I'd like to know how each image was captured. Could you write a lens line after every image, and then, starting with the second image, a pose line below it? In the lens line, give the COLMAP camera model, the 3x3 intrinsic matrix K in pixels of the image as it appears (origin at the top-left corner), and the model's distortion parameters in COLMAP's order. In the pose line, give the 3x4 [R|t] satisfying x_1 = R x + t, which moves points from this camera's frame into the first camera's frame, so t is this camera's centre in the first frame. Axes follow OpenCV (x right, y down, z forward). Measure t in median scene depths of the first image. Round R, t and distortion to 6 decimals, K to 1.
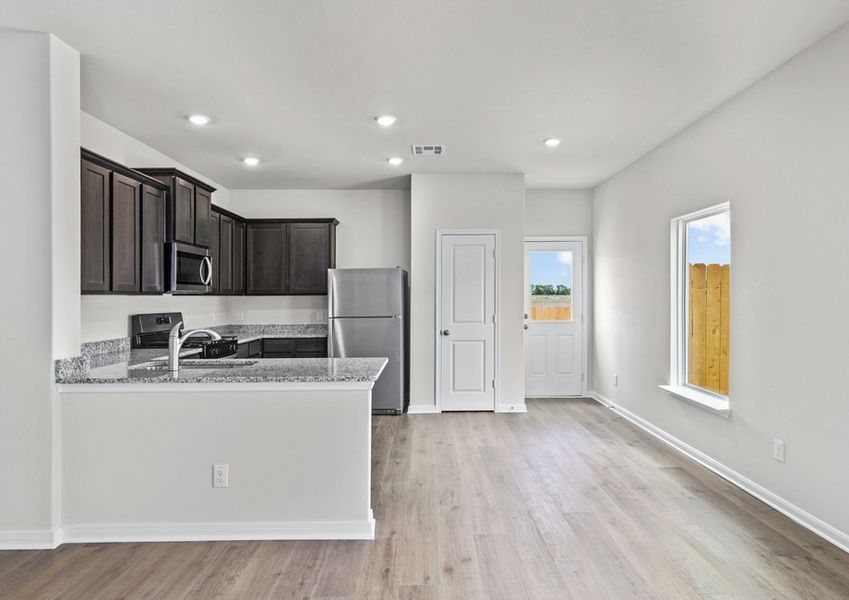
lens RADIAL K [[528.8, 0, 424.5], [0, 528.8, 300.0], [0, 0, 1]] dist [0.002771, 0.000564]
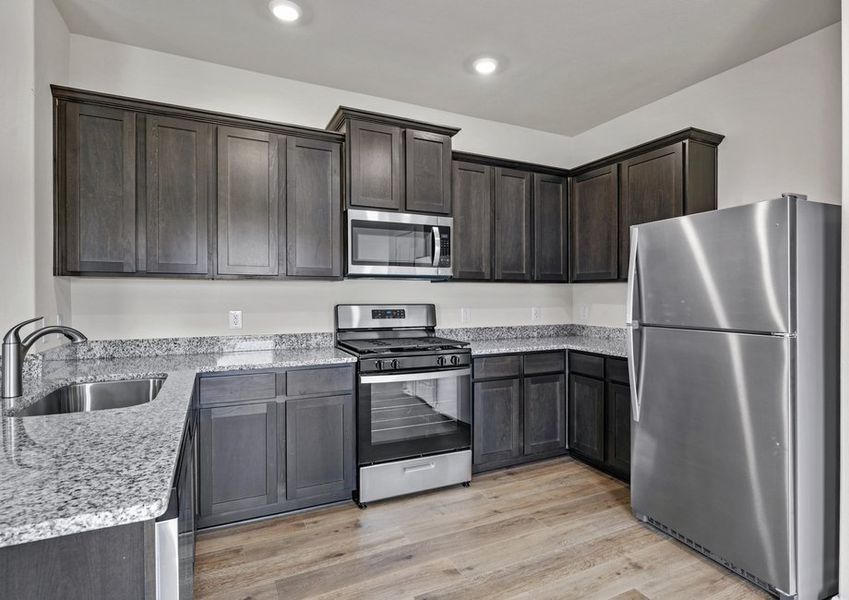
lens RADIAL K [[450.3, 0, 438.4], [0, 450.3, 296.7], [0, 0, 1]] dist [-0.003703, 0.000149]
pose [[0.457940, 0.013040, -0.888888, 0.125817], [-0.008437, 0.999911, 0.010323, 0.005293], [0.888943, 0.002772, 0.458009, 0.729293]]
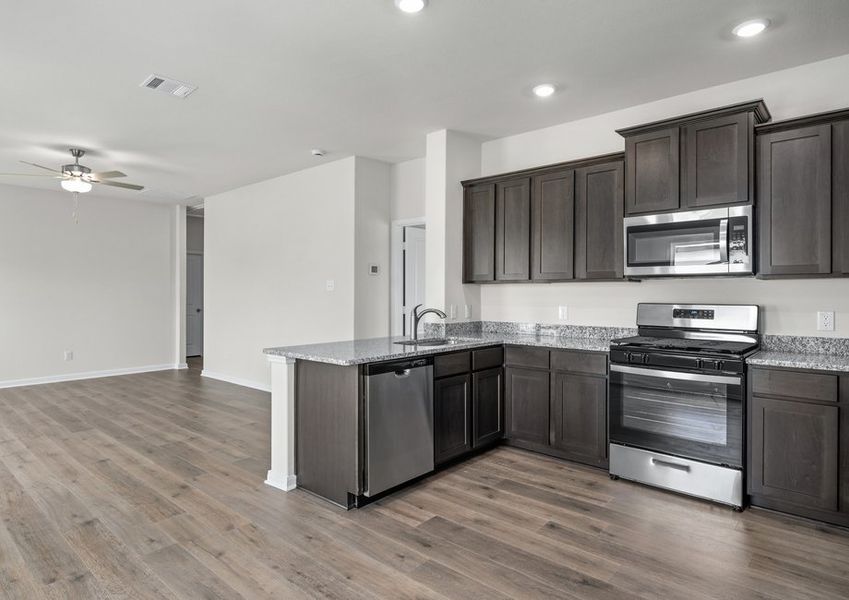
lens RADIAL K [[482.9, 0, 399.7], [0, 482.9, 295.6], [0, 0, 1]] dist [-0.001504, -0.000535]
pose [[-0.673167, 0.011603, -0.739400, 0.287726], [0.001818, 0.999900, 0.014036, 0.001819], [0.739488, 0.008104, -0.673120, 1.106189]]
